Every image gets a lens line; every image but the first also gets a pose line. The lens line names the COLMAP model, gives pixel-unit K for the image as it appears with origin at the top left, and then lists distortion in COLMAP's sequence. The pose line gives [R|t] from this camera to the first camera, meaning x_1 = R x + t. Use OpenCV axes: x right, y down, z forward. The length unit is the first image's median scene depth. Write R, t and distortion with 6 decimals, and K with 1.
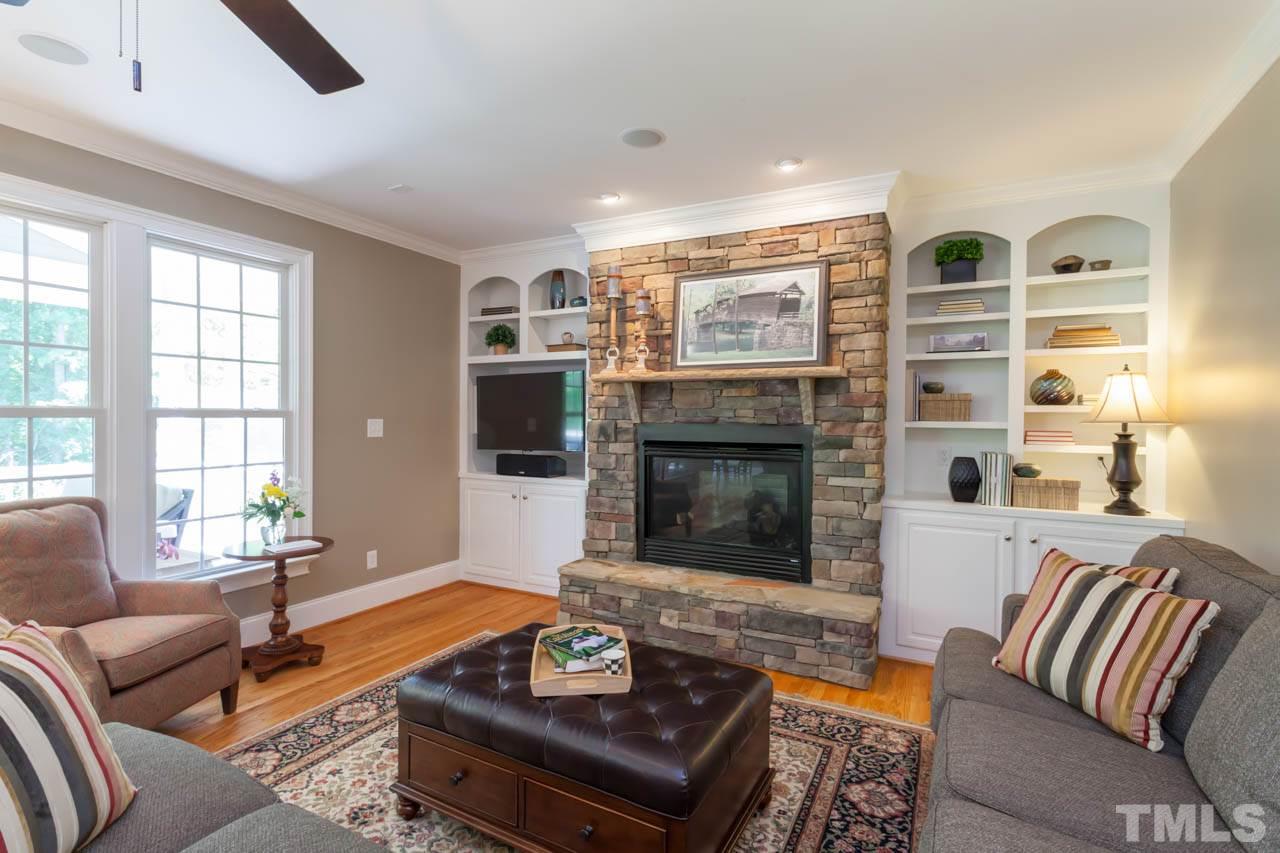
lens RADIAL K [[598.4, 0, 640.0], [0, 598.4, 423.7], [0, 0, 1]] dist [0.001319, 0.000855]
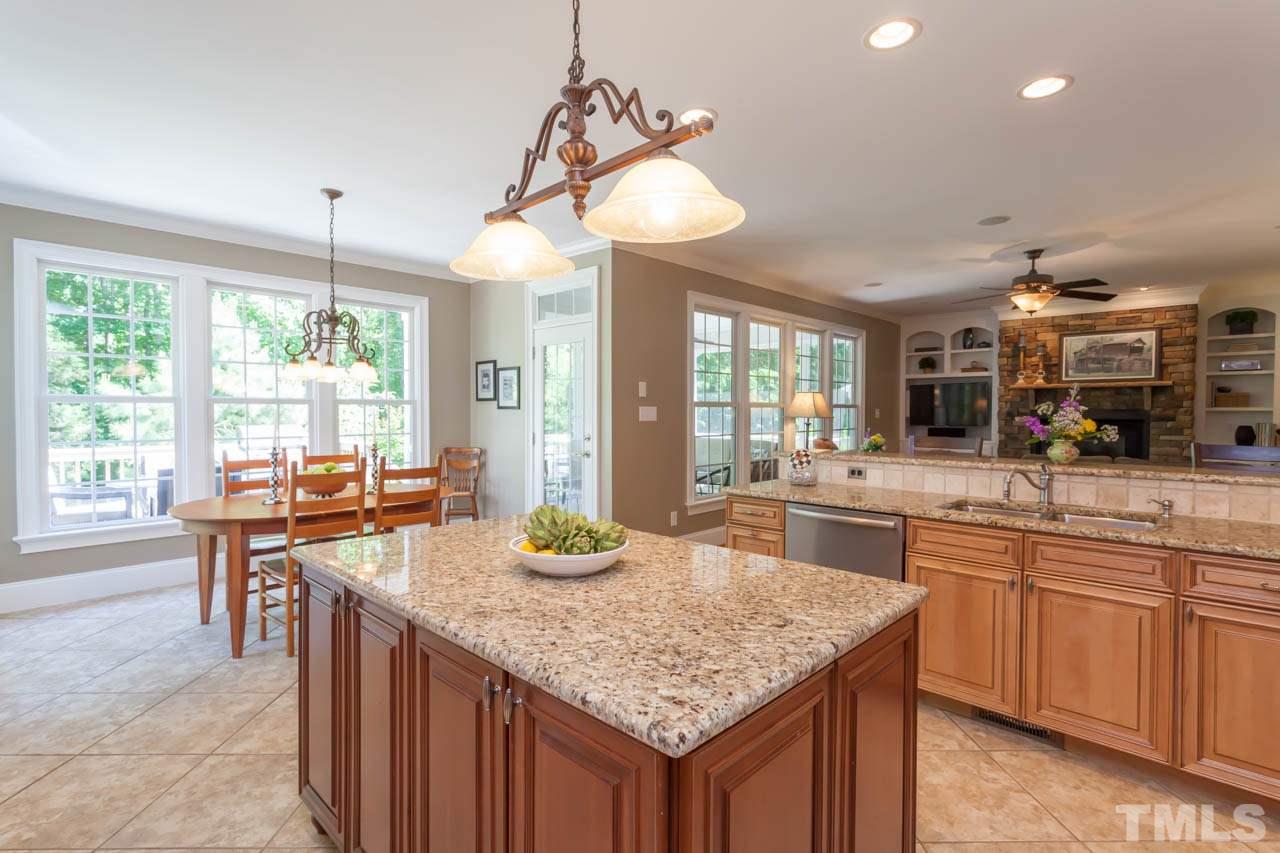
lens RADIAL K [[598.4, 0, 636.3], [0, 598.4, 424.5], [0, 0, 1]] dist [0.001319, 0.000855]
pose [[0.962422, -0.000461, -0.271558, -0.793648], [0.003897, 0.999919, 0.012114, 0.020024], [0.271530, -0.012717, 0.962346, -1.347770]]
